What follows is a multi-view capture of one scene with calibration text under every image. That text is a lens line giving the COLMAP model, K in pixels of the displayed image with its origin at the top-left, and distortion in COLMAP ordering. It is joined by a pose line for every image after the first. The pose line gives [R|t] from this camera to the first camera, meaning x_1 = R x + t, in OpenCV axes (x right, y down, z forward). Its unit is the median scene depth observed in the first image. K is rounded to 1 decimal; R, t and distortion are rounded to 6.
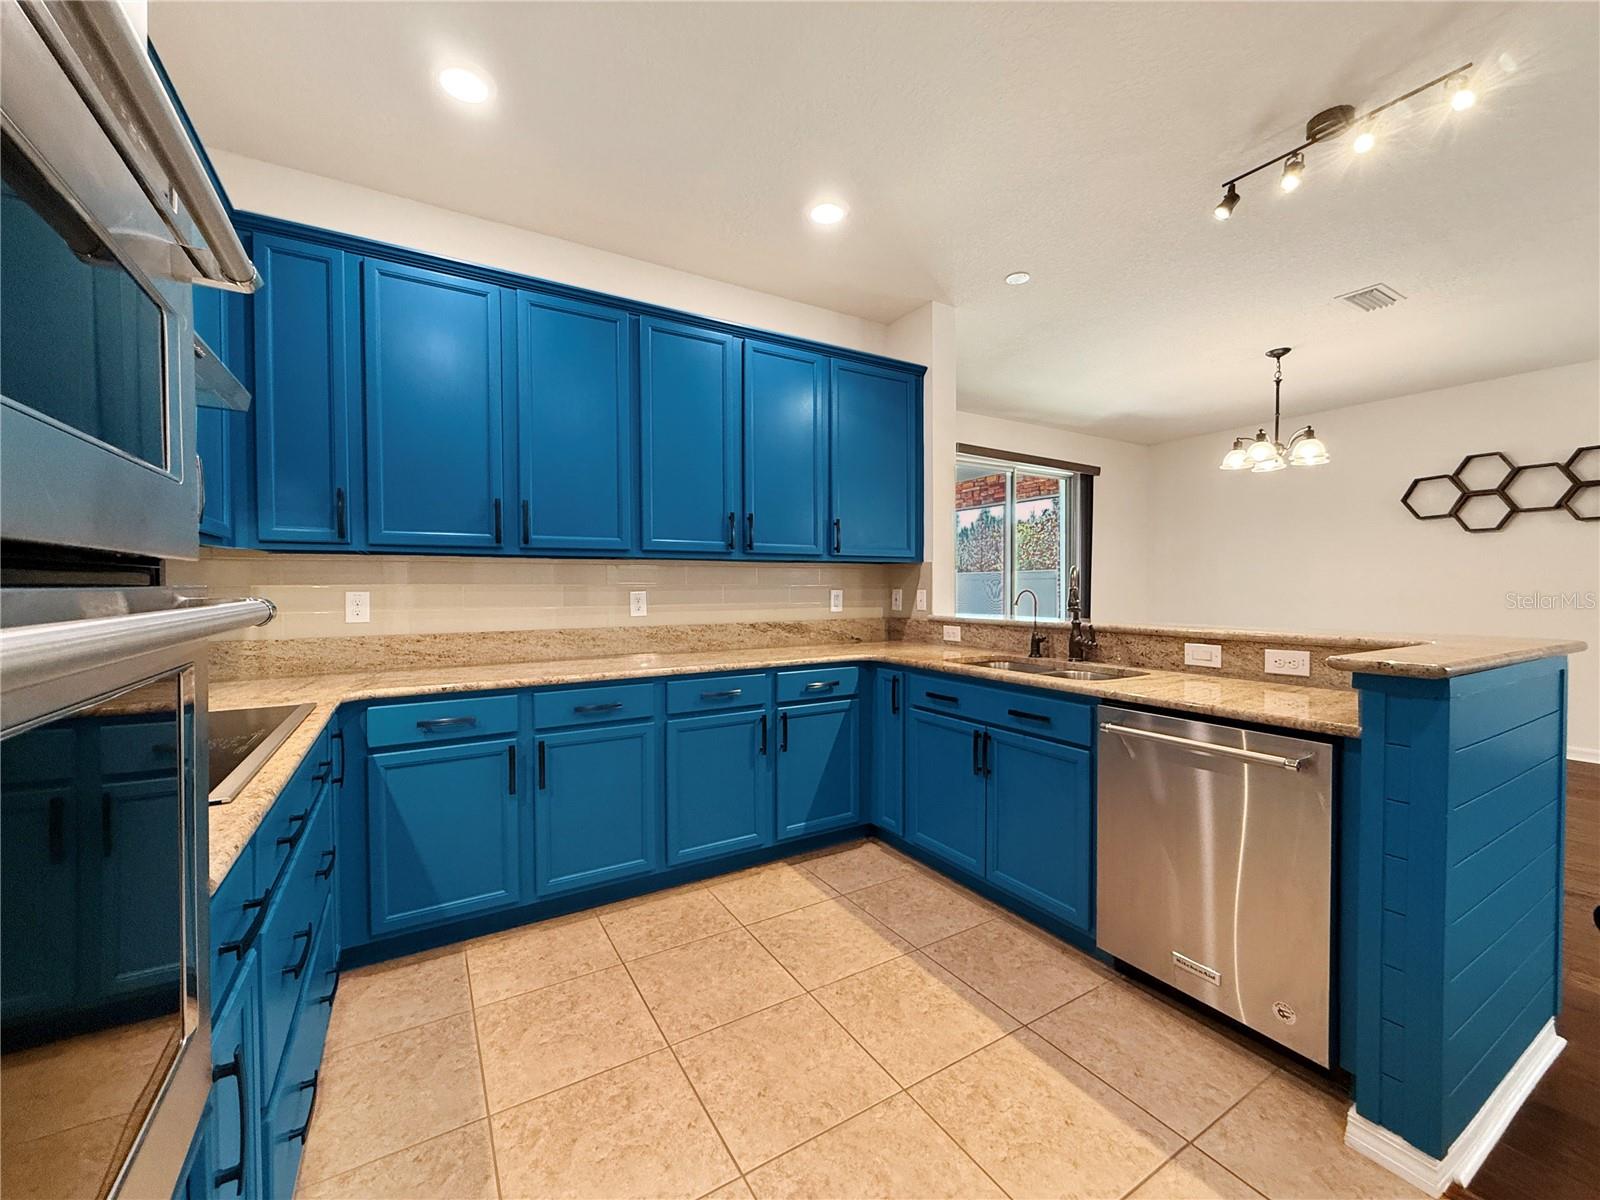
lens RADIAL K [[635.5, 0, 770.0], [0, 635.5, 591.5], [0, 0, 1]] dist [0.002061, -0.000532]
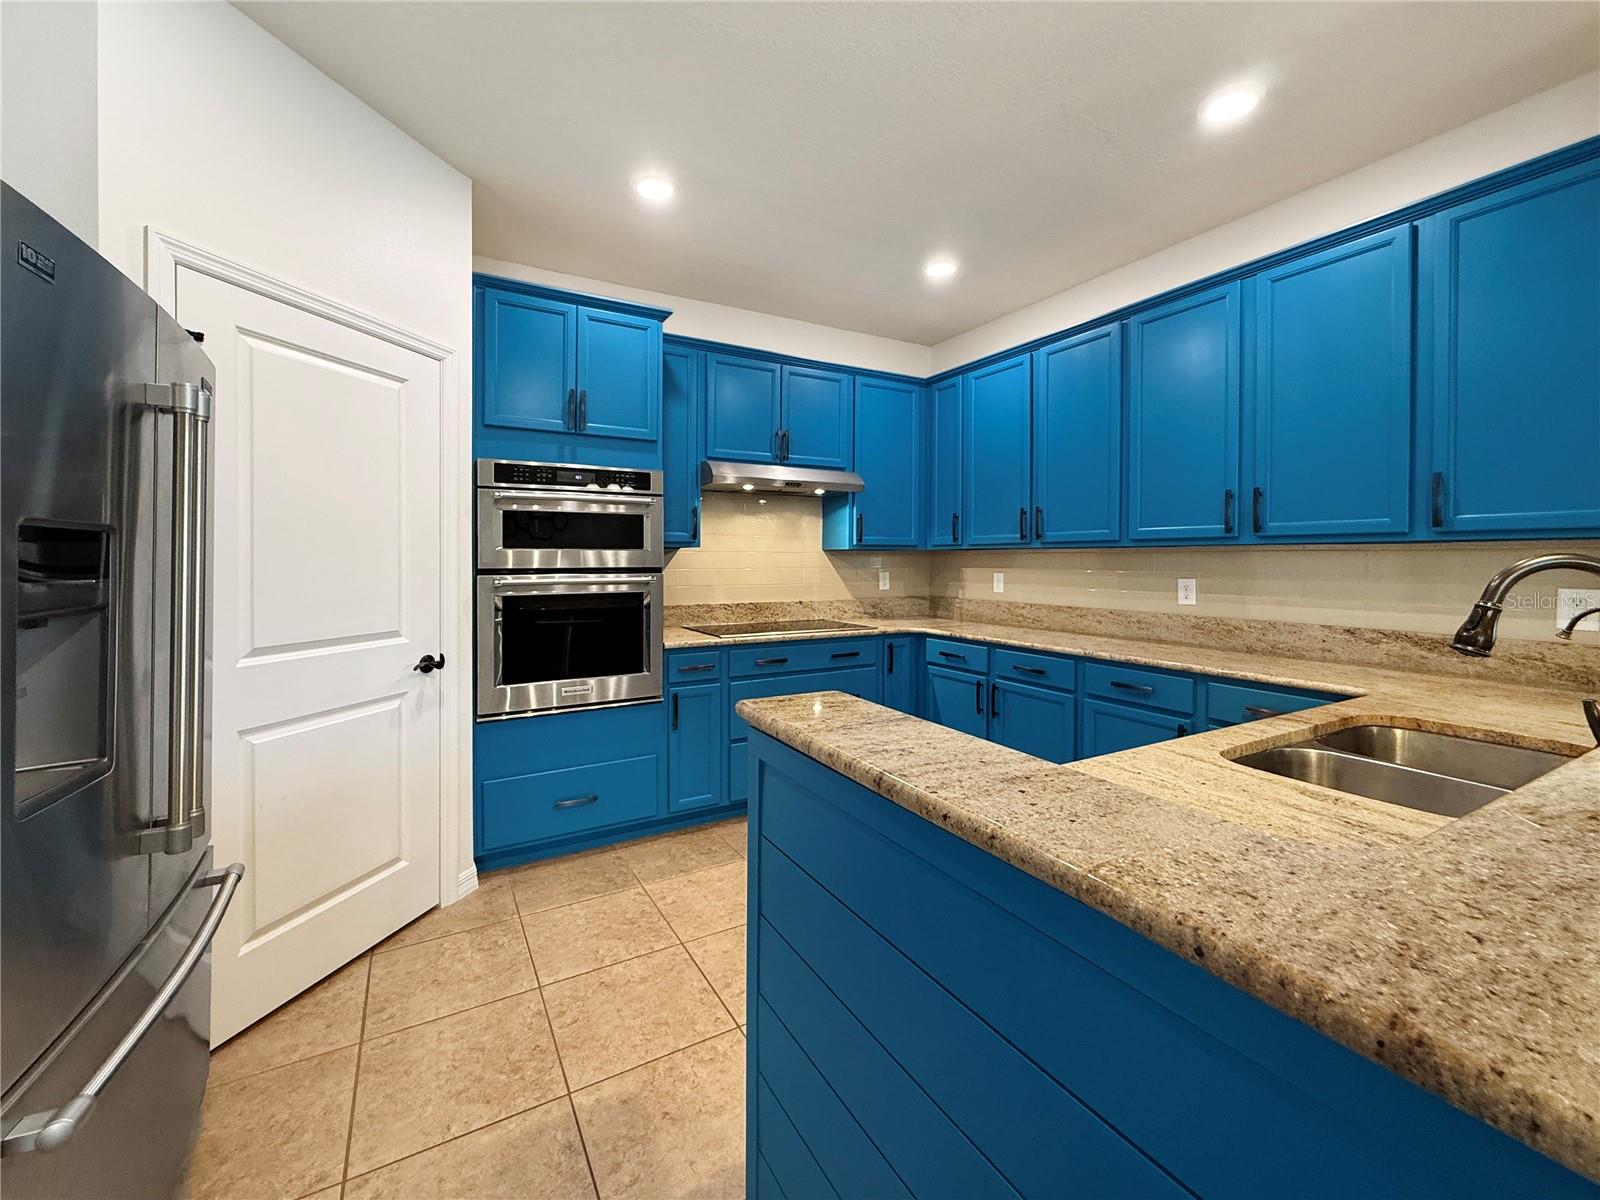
lens RADIAL K [[635.5, 0, 782.5], [0, 635.5, 563.4], [0, 0, 1]] dist [0.002061, -0.000532]
pose [[-0.034871, 0.007938, -0.999360, 0.813795], [-0.007476, 0.999938, 0.008203, -0.028275], [0.999364, 0.007757, -0.034810, 0.435318]]
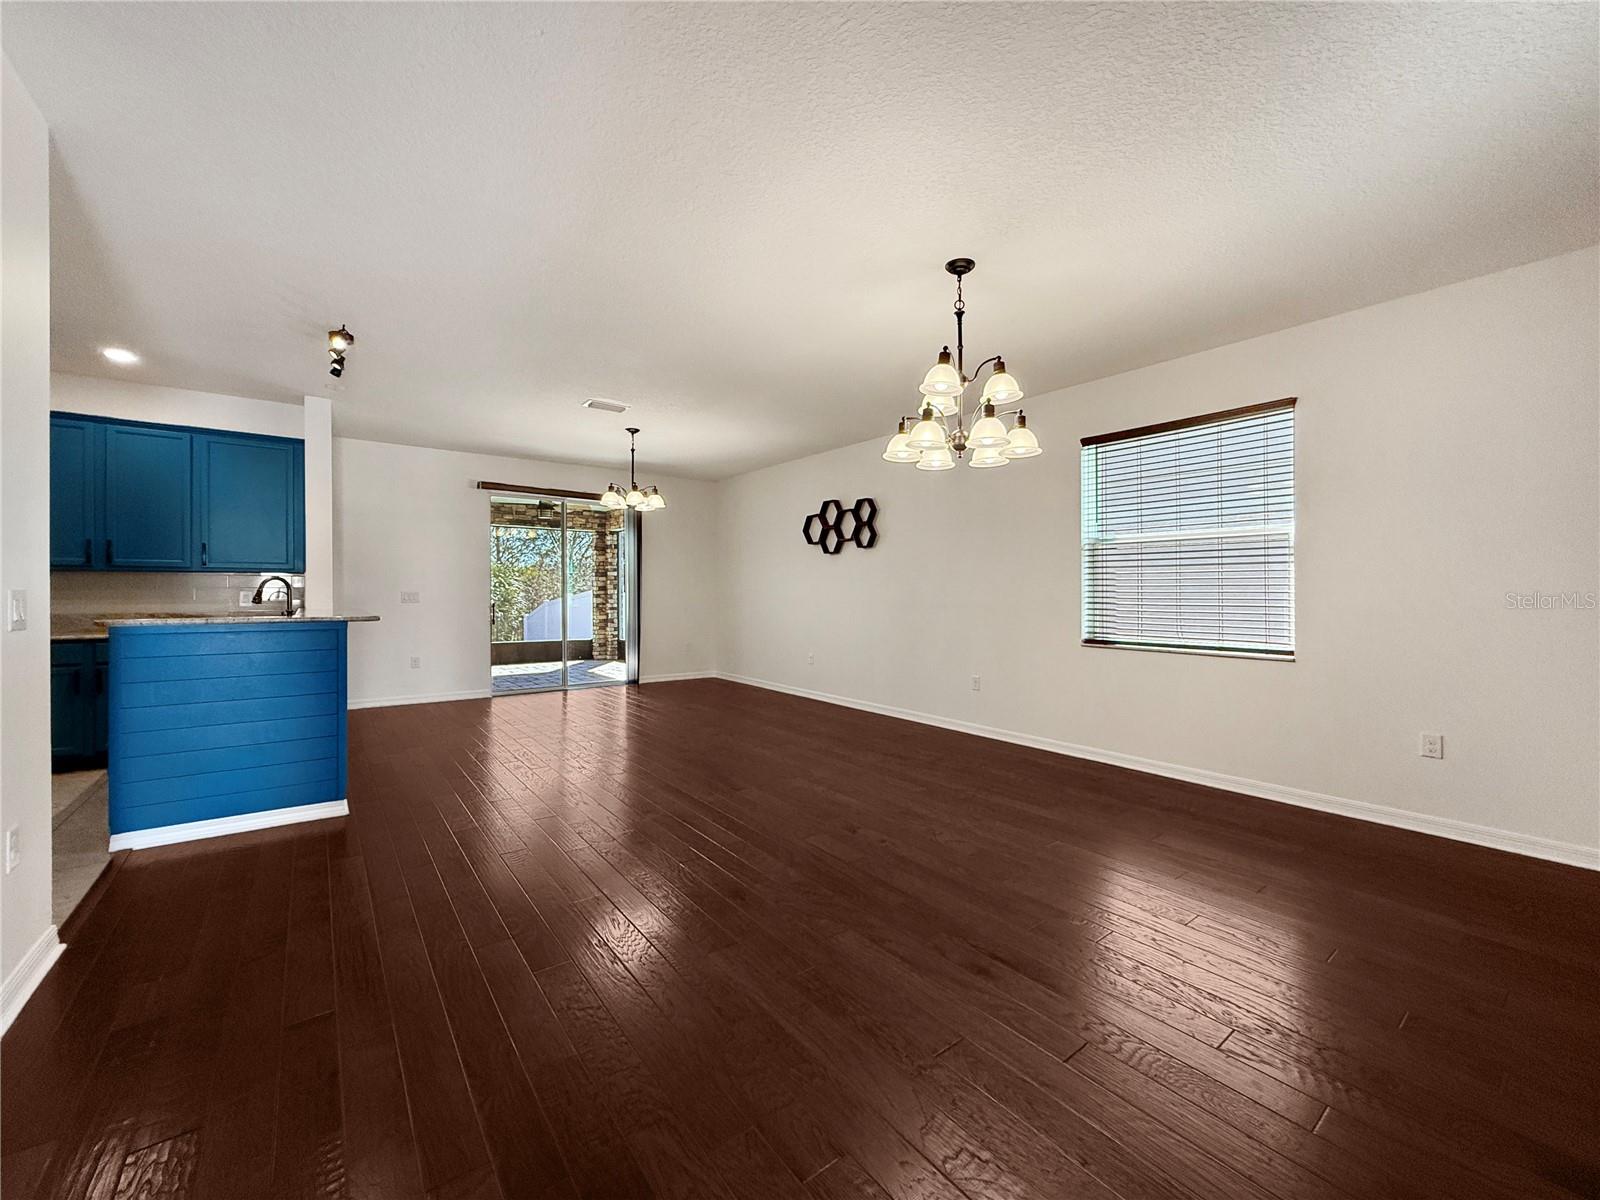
lens RADIAL K [[635.5, 0, 812.5], [0, 635.5, 597.9], [0, 0, 1]] dist [0.002061, -0.000532]
pose [[0.990369, 0.003177, 0.138419, 1.445551], [-0.003702, 0.999987, 0.003541, 0.004625], [-0.138406, -0.004019, 0.990367, -0.741026]]
